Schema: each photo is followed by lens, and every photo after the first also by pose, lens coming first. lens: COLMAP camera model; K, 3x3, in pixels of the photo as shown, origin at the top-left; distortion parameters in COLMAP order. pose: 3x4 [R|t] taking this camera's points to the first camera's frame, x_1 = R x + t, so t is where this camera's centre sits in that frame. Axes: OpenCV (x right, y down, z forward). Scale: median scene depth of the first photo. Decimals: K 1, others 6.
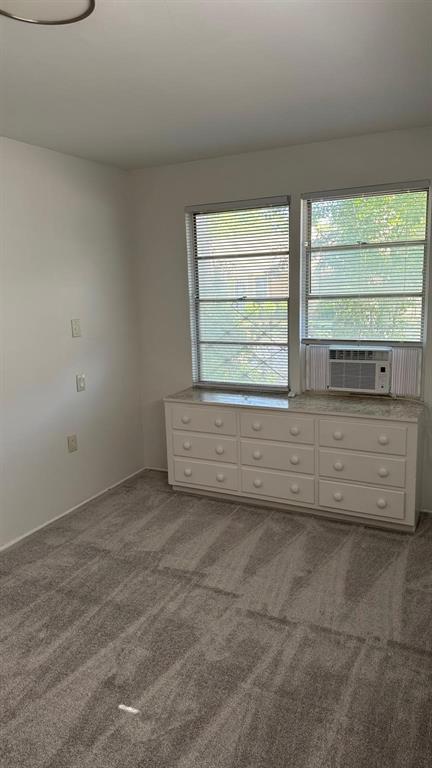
lens RADIAL K [[547.5, 0, 227.5], [0, 547.5, 378.4], [0, 0, 1]] dist [0.095021, -0.120536]
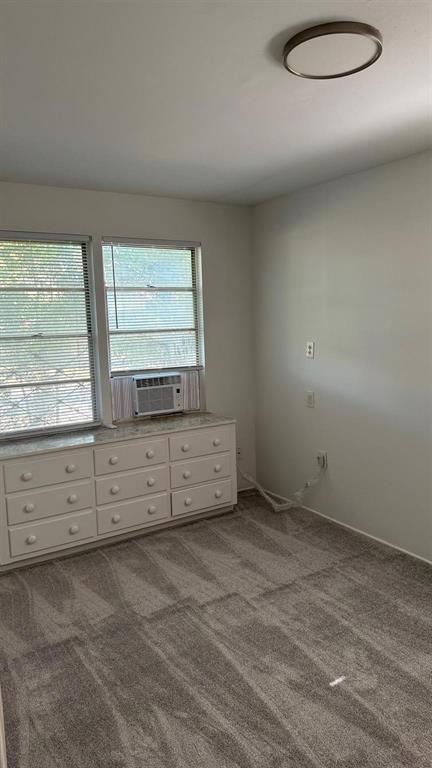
lens RADIAL K [[543.3, 0, 216.8], [0, 543.3, 379.1], [0, 0, 1]] dist [0.136705, -0.172753]
pose [[0.501623, -0.078206, 0.861544, -0.712379], [0.162434, 0.986707, -0.005008, -0.021996], [-0.849700, 0.142456, 0.507658, 0.323543]]
